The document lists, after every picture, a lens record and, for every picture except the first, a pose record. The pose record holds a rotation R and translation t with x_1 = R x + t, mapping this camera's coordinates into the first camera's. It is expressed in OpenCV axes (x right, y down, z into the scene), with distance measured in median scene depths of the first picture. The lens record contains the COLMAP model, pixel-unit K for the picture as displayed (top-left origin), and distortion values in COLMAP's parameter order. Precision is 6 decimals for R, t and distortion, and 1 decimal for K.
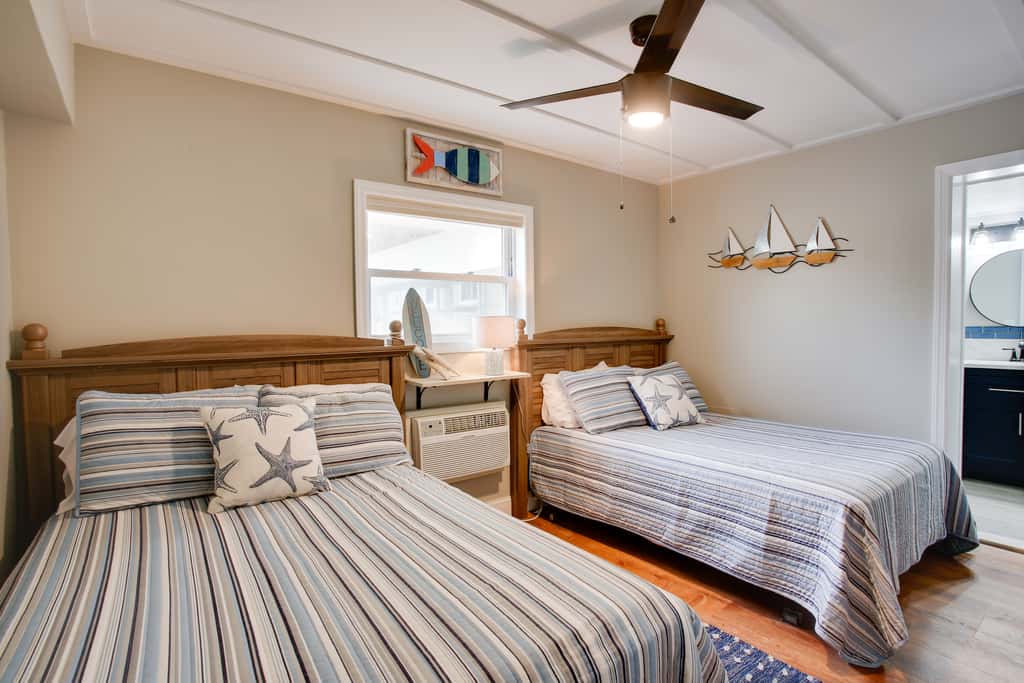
lens RADIAL K [[524.9, 0, 520.4], [0, 524.9, 340.2], [0, 0, 1]] dist [-0.070706, 0.035308]
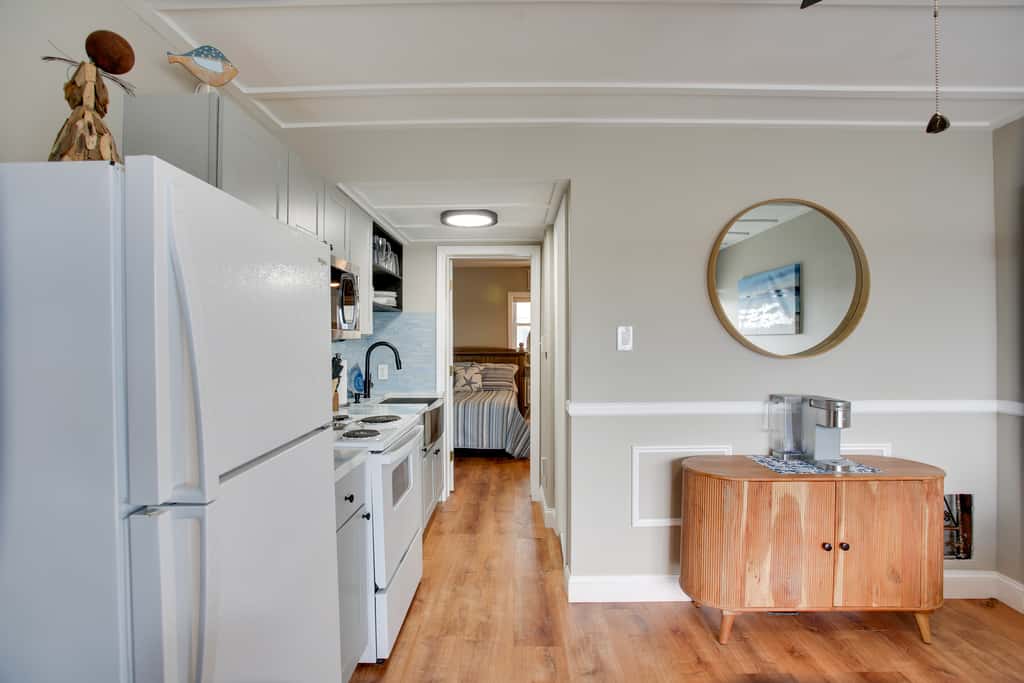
lens RADIAL K [[505.1, 0, 501.3], [0, 505.1, 336.7], [0, 0, 1]] dist [-0.068286, 0.028753]
pose [[0.778568, 0.005927, -0.627533, 1.368673], [-0.025607, 0.999423, -0.022331, -0.006324], [0.627038, 0.033456, 0.778270, -1.156749]]
